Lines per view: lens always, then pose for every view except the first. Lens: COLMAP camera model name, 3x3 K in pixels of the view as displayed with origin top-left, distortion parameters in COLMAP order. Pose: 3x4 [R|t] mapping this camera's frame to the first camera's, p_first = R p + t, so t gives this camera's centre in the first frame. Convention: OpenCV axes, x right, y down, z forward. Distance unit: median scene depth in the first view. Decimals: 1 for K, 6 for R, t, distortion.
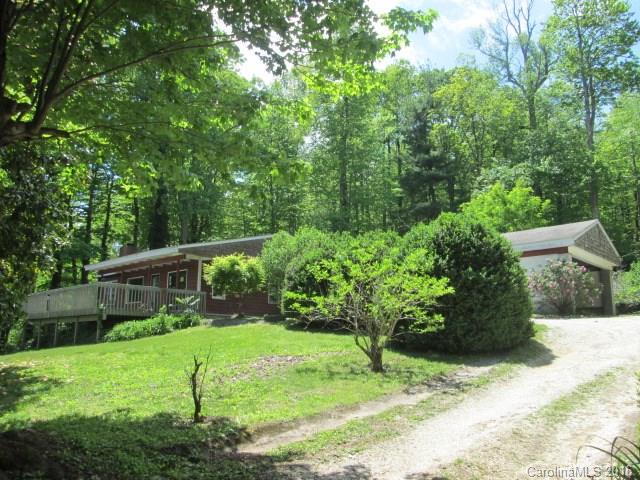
lens RADIAL K [[530.2, 0, 320.0], [0, 530.2, 240.0], [0, 0, 1]] dist [-0.058484, 0.002864]
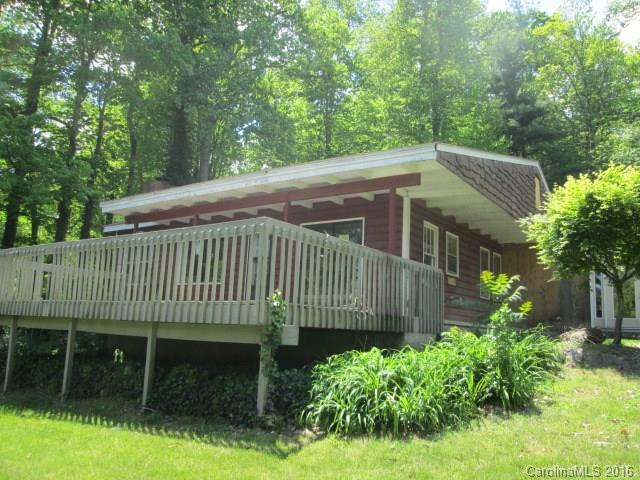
lens RADIAL K [[525.0, 0, 328.8], [0, 525.0, 240.0], [0, 0, 1]] dist [-0.036891, 0.005287]
pose [[0.989969, 0.059683, 0.128063, -0.414930], [-0.063350, 0.997685, 0.024747, 0.080568], [-0.126289, -0.032611, 0.991457, 0.676884]]
